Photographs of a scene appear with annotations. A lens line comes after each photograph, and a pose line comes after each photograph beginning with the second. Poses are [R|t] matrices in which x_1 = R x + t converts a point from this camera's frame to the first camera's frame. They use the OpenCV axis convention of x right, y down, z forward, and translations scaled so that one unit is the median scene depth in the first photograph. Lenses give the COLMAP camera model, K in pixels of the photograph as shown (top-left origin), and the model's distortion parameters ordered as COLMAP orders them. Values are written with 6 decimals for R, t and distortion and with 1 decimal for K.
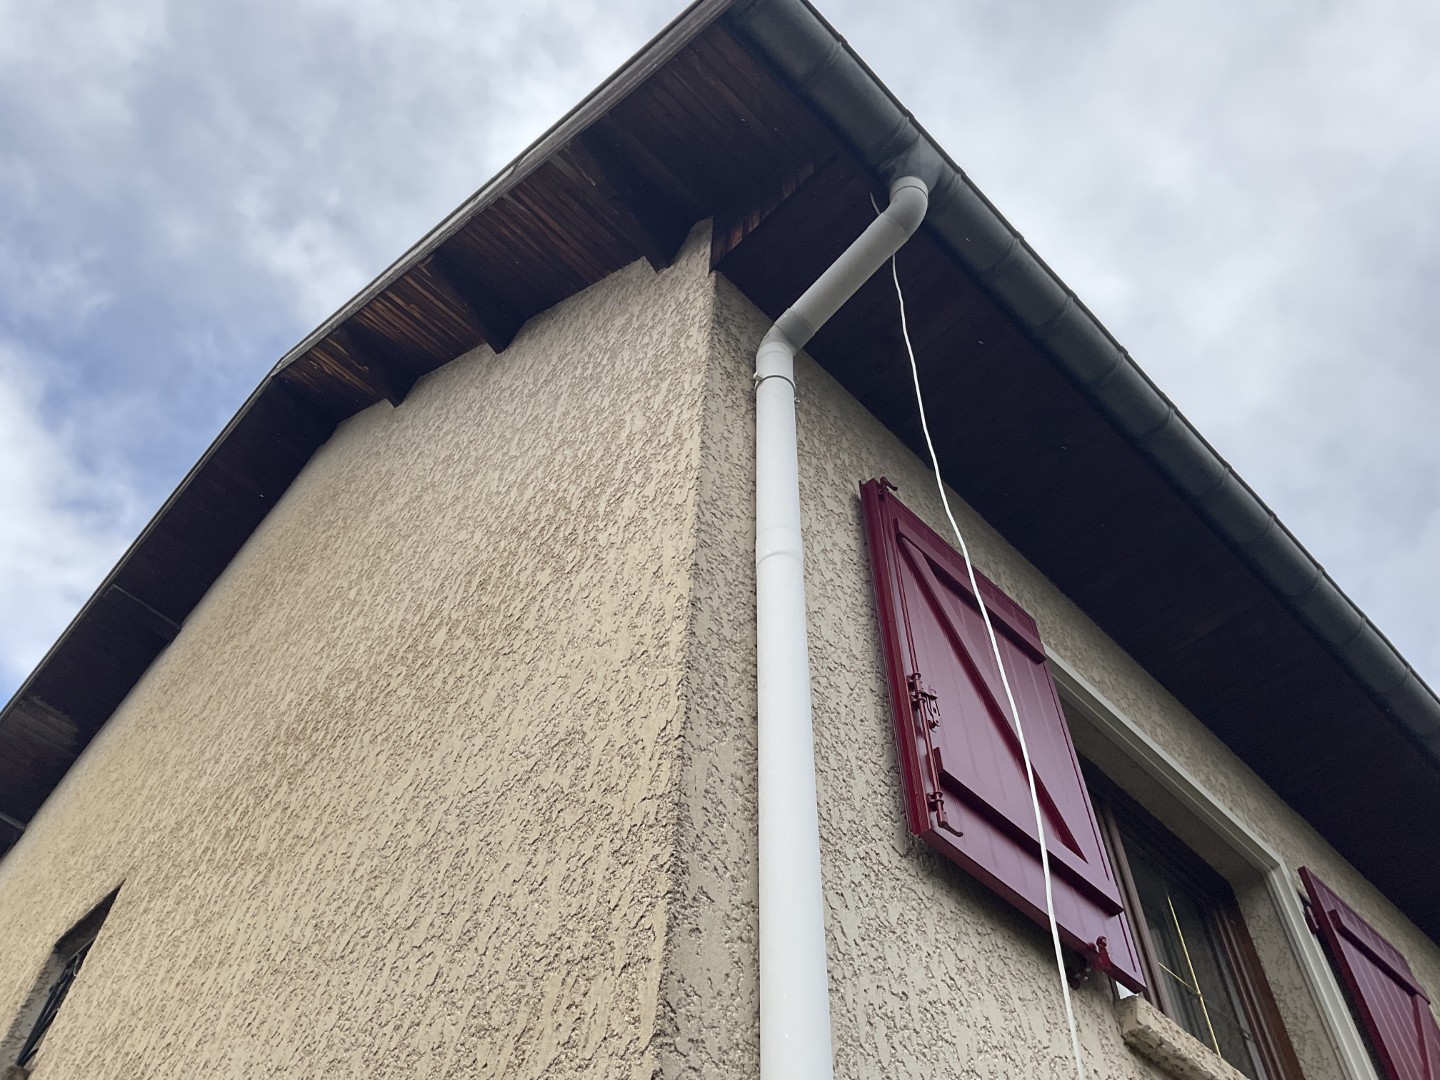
lens RADIAL K [[1203.4, 0, 721.5], [0, 1203.4, 518.9], [0, 0, 1]] dist [-0.009422, 0.004004]
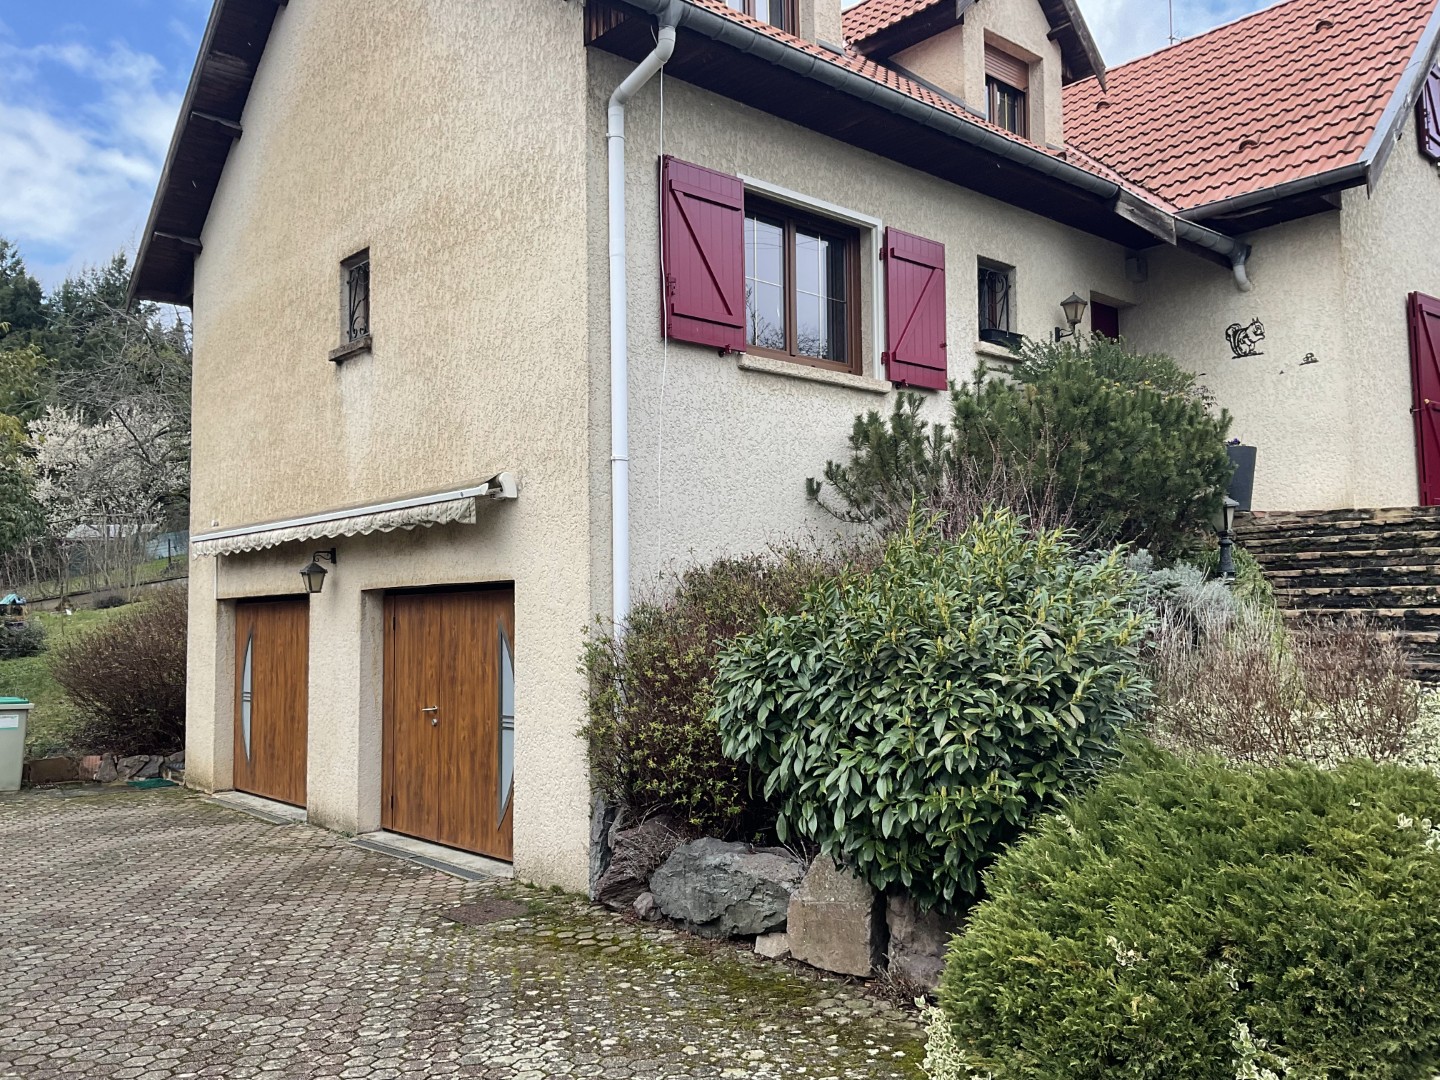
lens RADIAL K [[1185.6, 0, 716.4], [0, 1185.6, 540.0], [0, 0, 1]] dist [0.117173, -0.240463]
pose [[0.997808, -0.038804, -0.053612, 0.441884], [0.066048, 0.635215, 0.769506, -1.846581], [0.004195, -0.771360, 0.636385, -1.508743]]
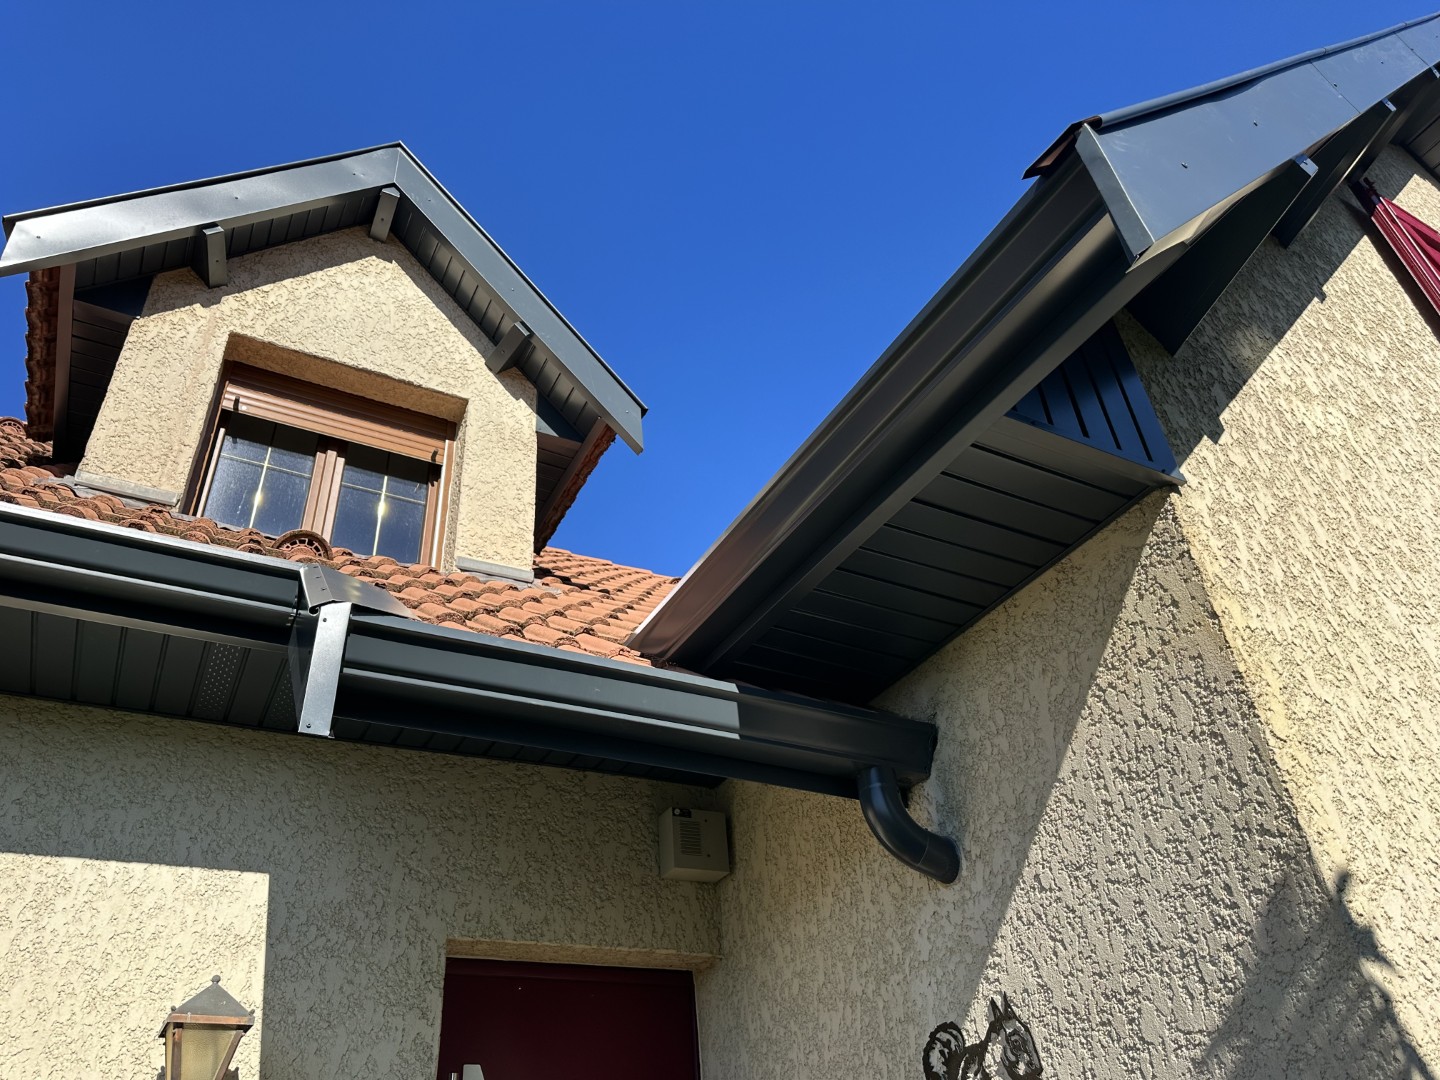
lens RADIAL K [[1047.1, 0, 703.8], [0, 1047.1, 536.6], [0, 0, 1]] dist [0.020798, -0.032527]
pose [[0.955162, -0.234490, -0.180774, 2.259671], [0.280575, 0.911847, 0.299687, 0.513973], [0.094564, -0.336970, 0.936754, 1.263172]]
